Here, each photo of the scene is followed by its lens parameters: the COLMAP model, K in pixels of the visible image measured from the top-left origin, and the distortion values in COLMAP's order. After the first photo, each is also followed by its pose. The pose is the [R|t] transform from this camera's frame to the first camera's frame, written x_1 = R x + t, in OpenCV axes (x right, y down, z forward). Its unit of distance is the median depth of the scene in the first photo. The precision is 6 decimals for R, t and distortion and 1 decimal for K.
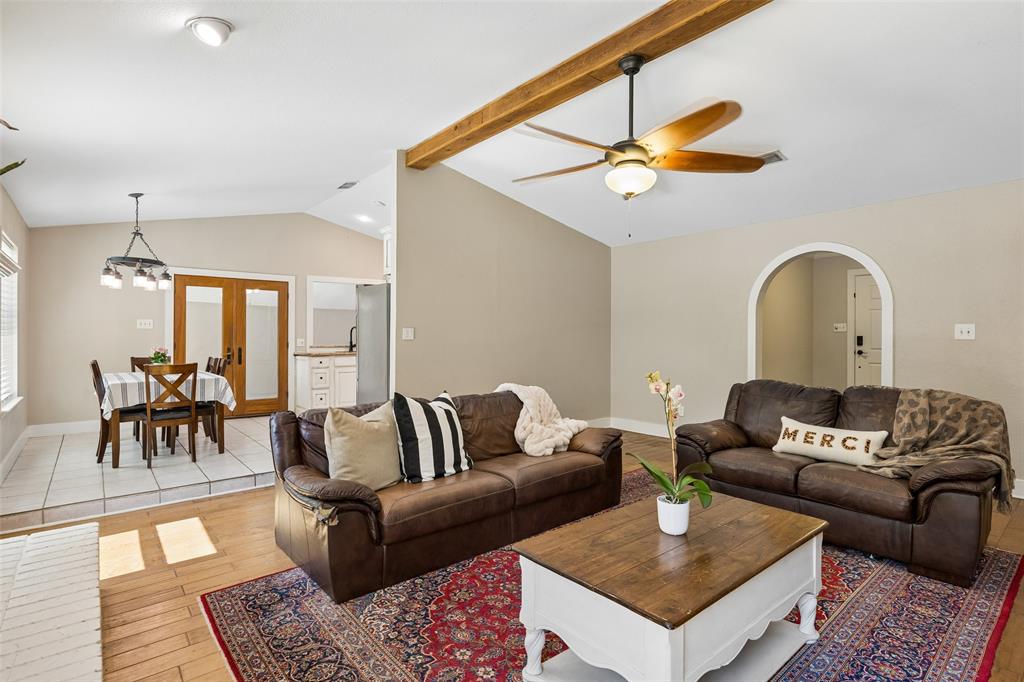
lens RADIAL K [[507.8, 0, 513.2], [0, 507.8, 336.0], [0, 0, 1]] dist [-0.005399, 0.000043]
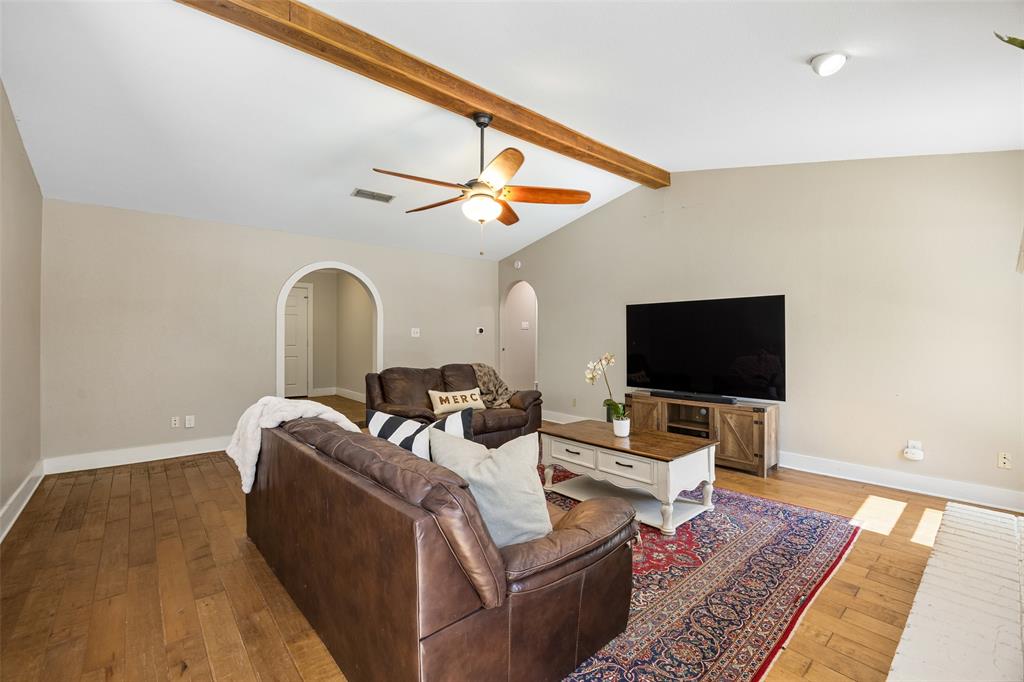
lens RADIAL K [[440.5, 0, 513.5], [0, 440.5, 340.8], [0, 0, 1]] dist [-0.004230, -0.000305]
pose [[-0.023625, -0.013846, 0.999625, -1.134559], [0.000462, 0.999904, 0.013861, 0.000758], [-0.999721, 0.000789, -0.023617, 1.230114]]
